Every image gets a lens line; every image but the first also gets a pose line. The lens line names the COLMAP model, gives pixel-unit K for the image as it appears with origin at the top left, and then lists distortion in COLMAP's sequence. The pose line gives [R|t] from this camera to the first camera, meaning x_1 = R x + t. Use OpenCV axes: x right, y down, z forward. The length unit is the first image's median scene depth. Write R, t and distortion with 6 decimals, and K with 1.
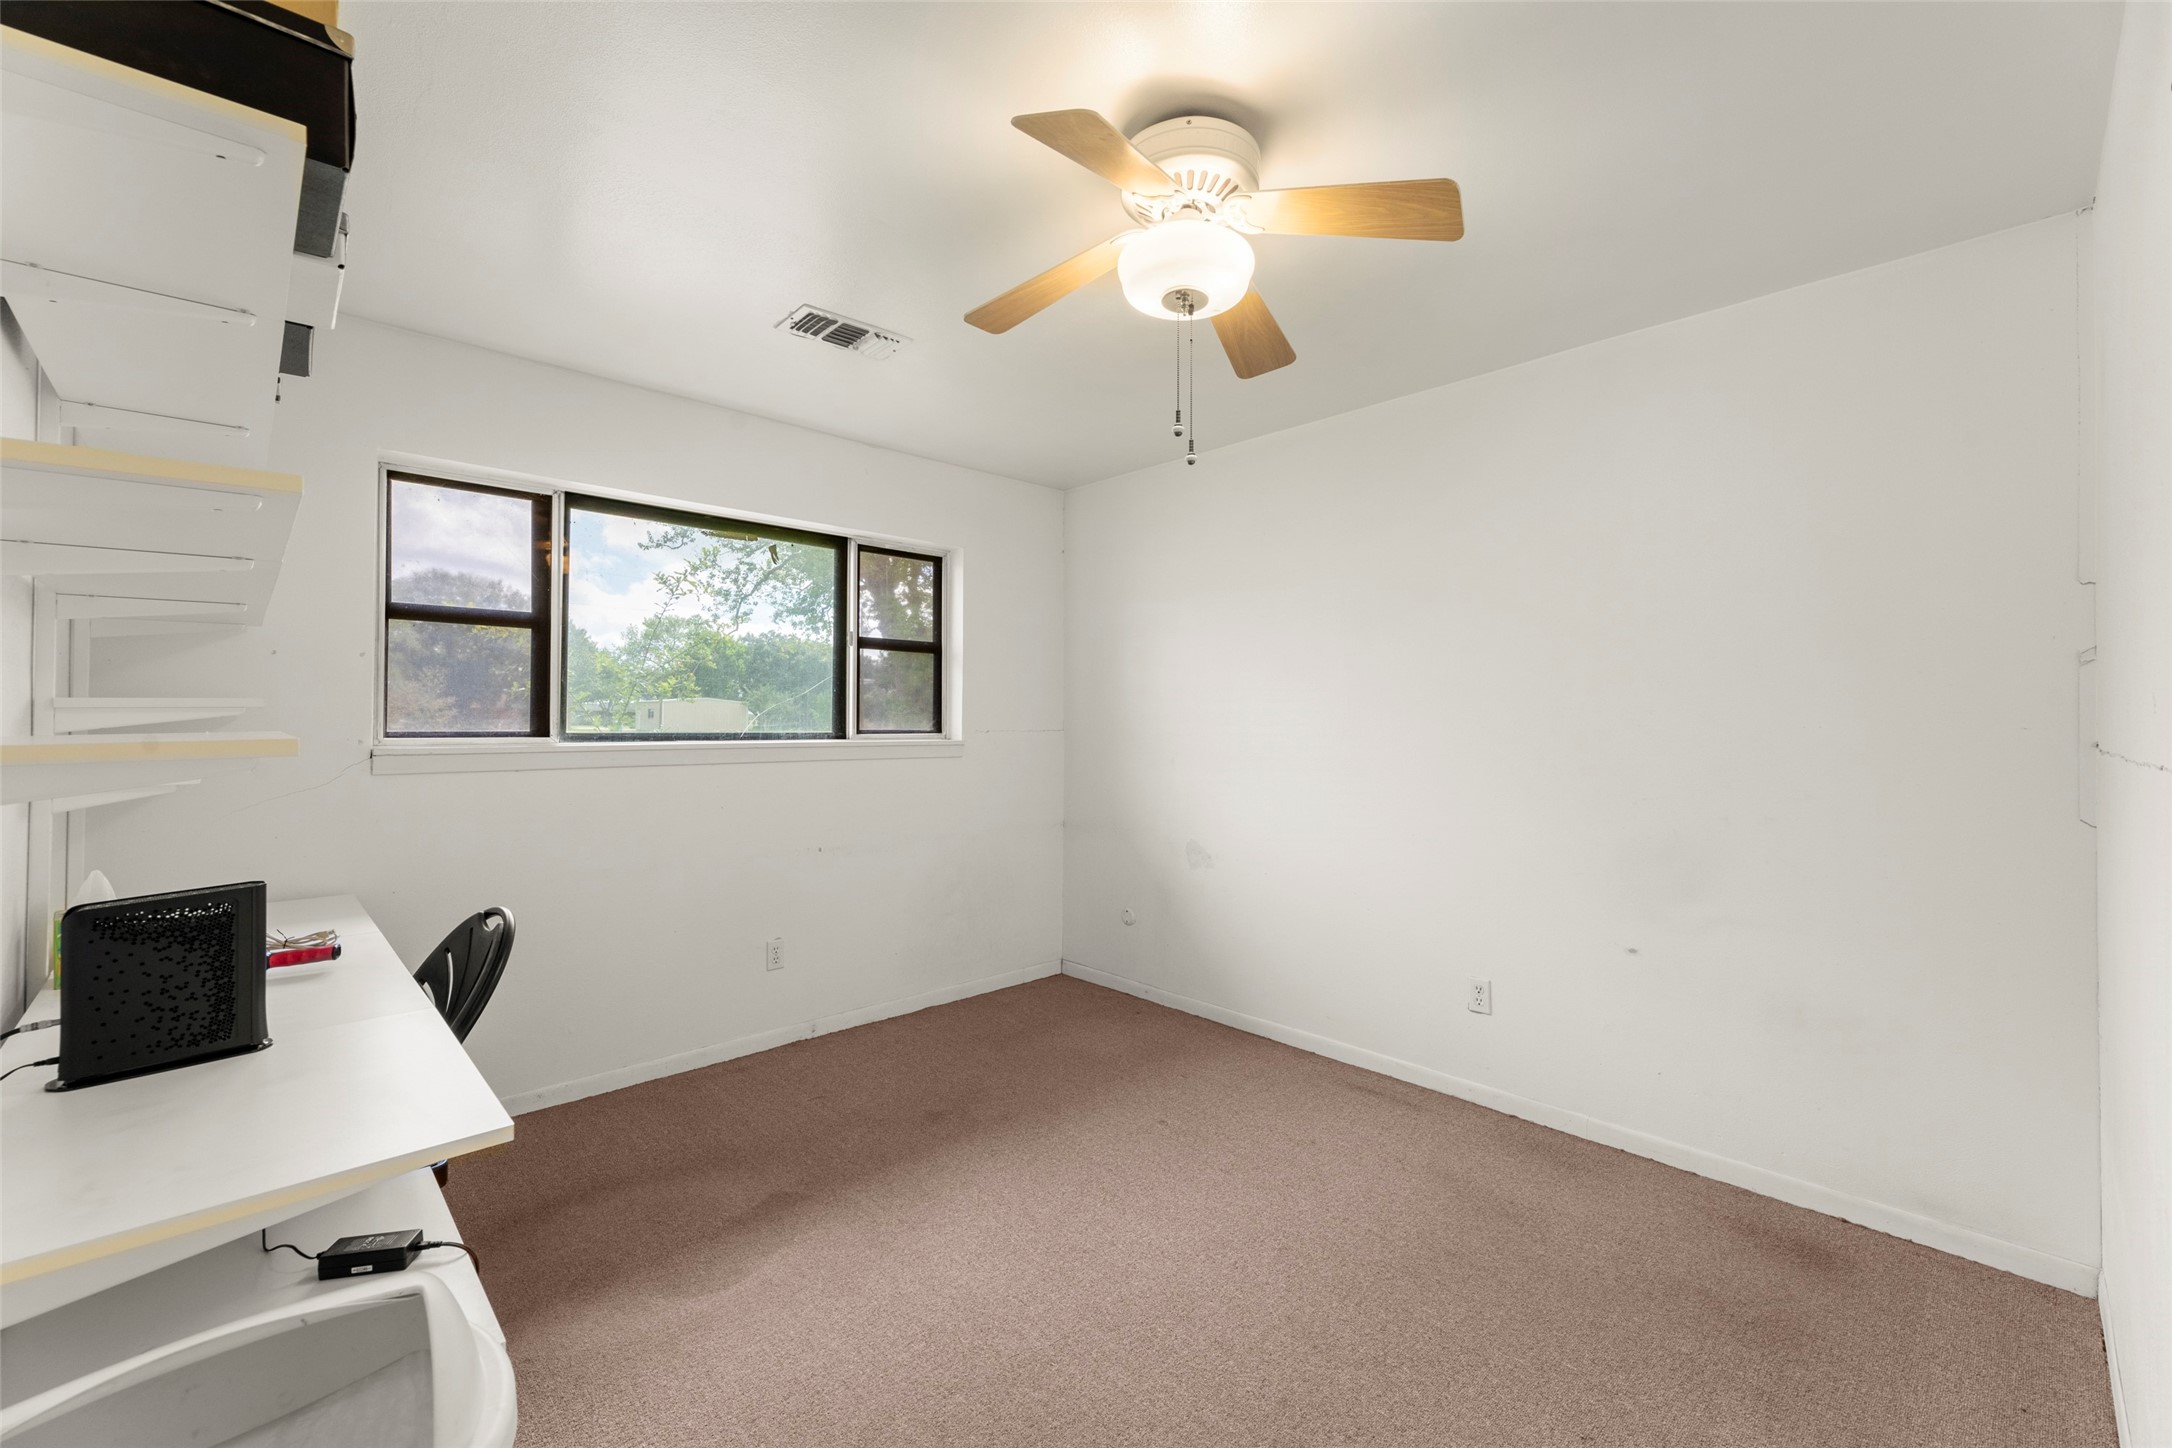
lens RADIAL K [[884.9, 0, 1083.7], [0, 884.9, 716.2], [0, 0, 1]] dist [0.003023, -0.000049]
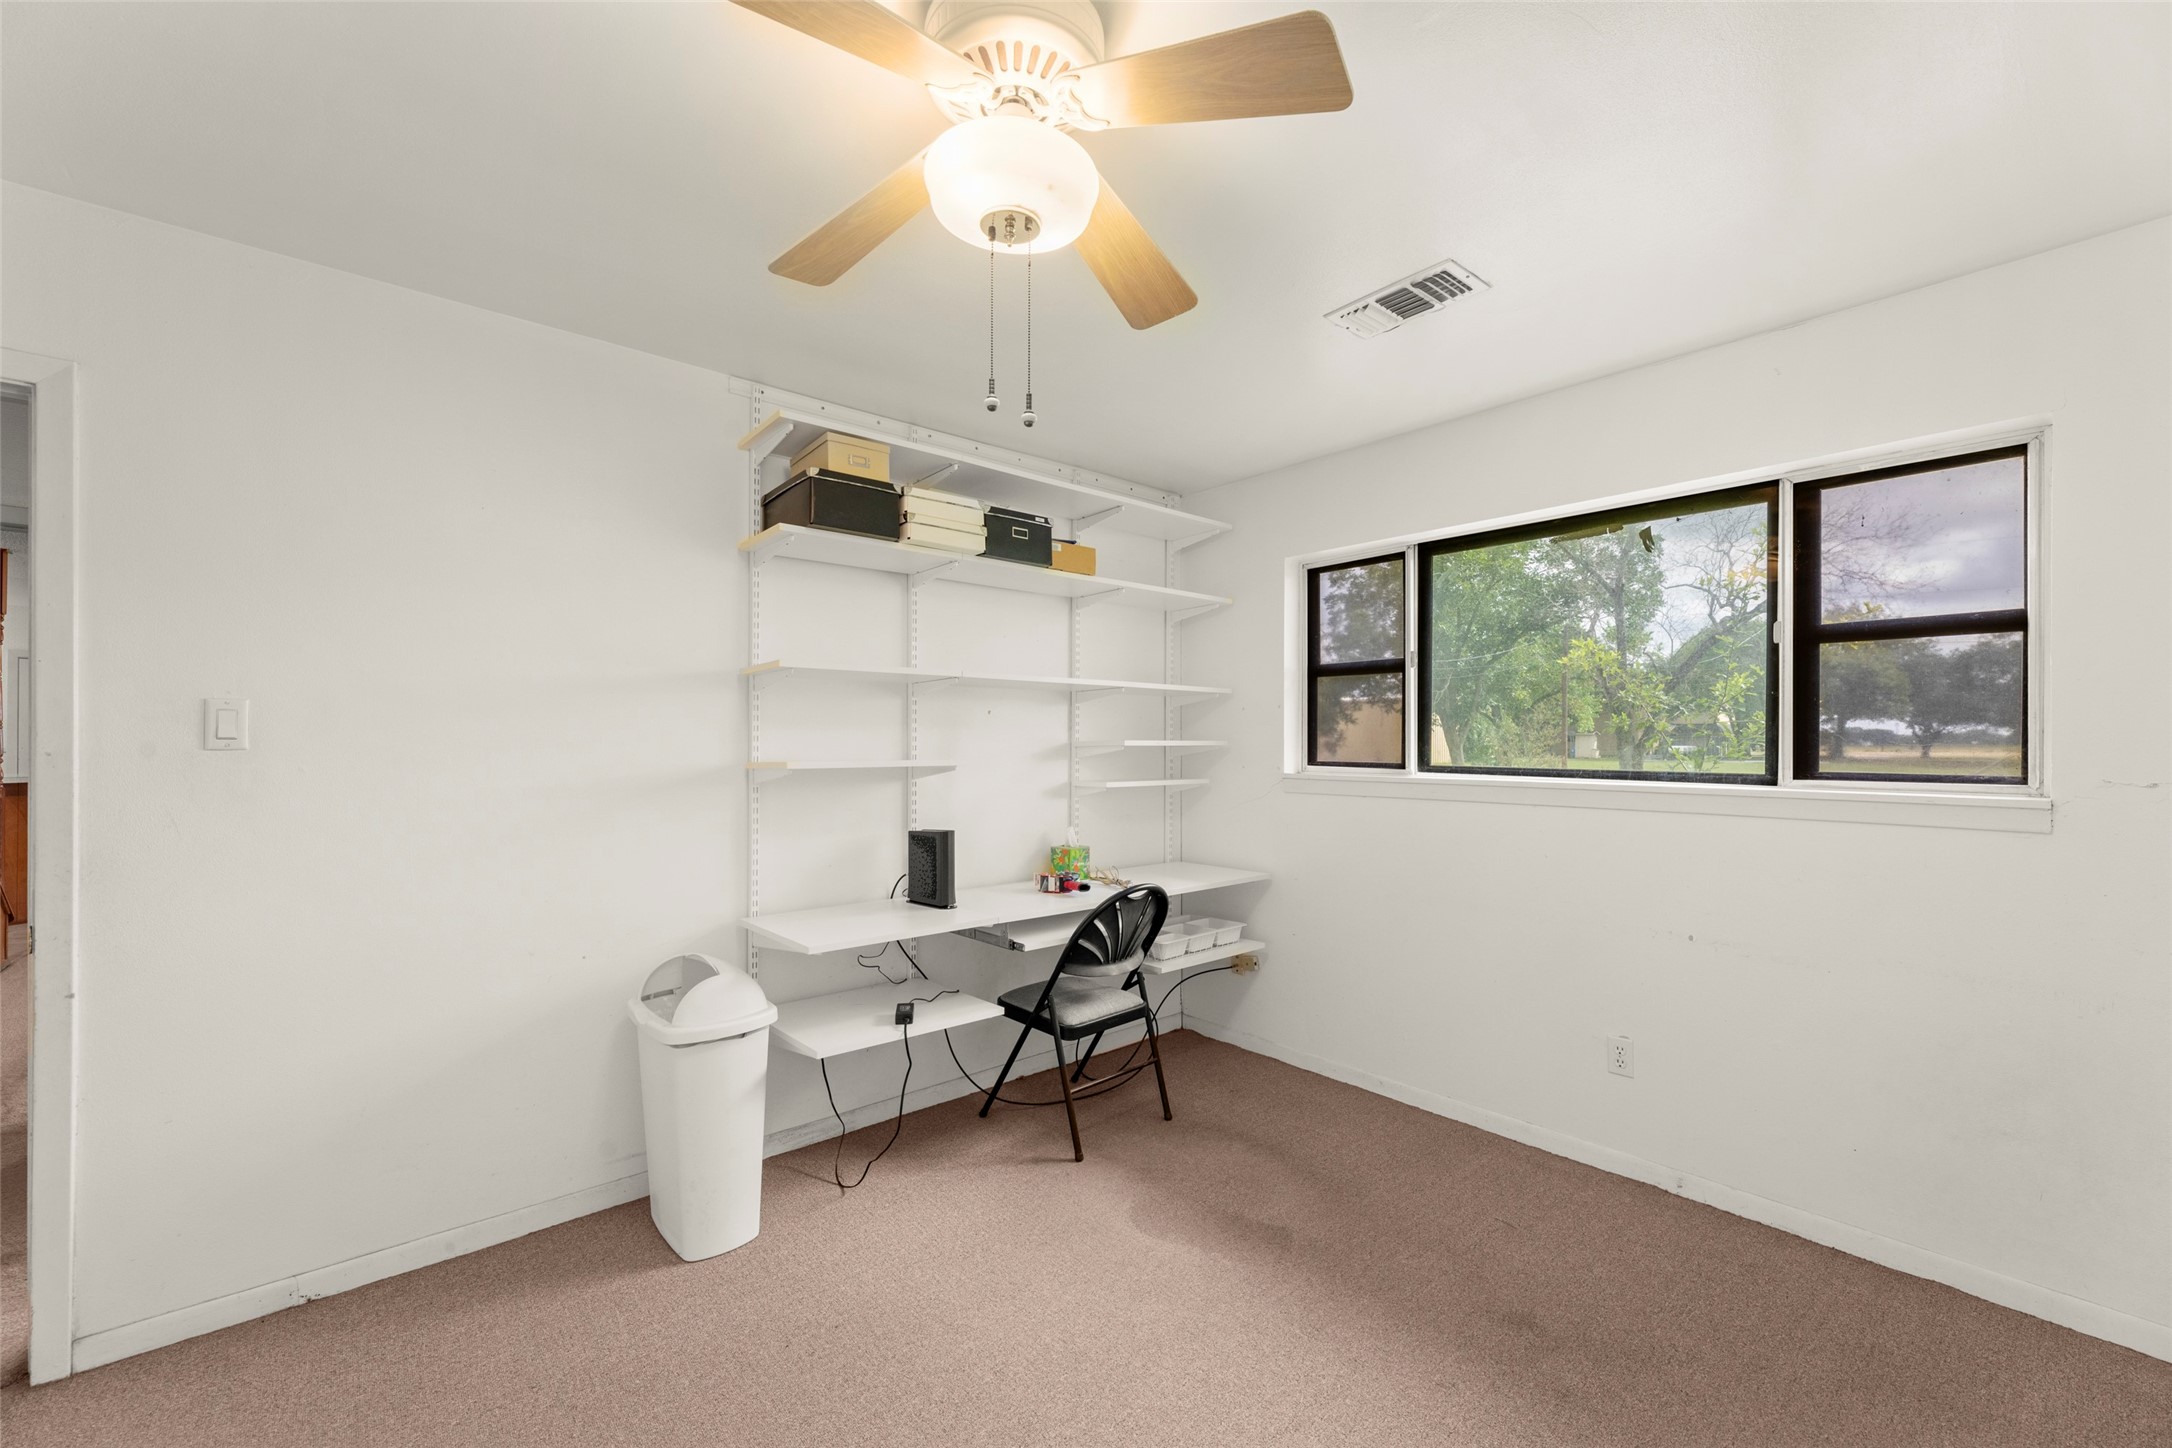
lens RADIAL K [[884.9, 0, 1083.6], [0, 884.9, 739.2], [0, 0, 1]] dist [0.003023, -0.000049]
pose [[-0.056975, -0.008597, -0.998339, 0.501214], [0.001779, 0.999960, -0.008712, -0.004510], [0.998374, -0.002272, -0.056957, 0.622911]]
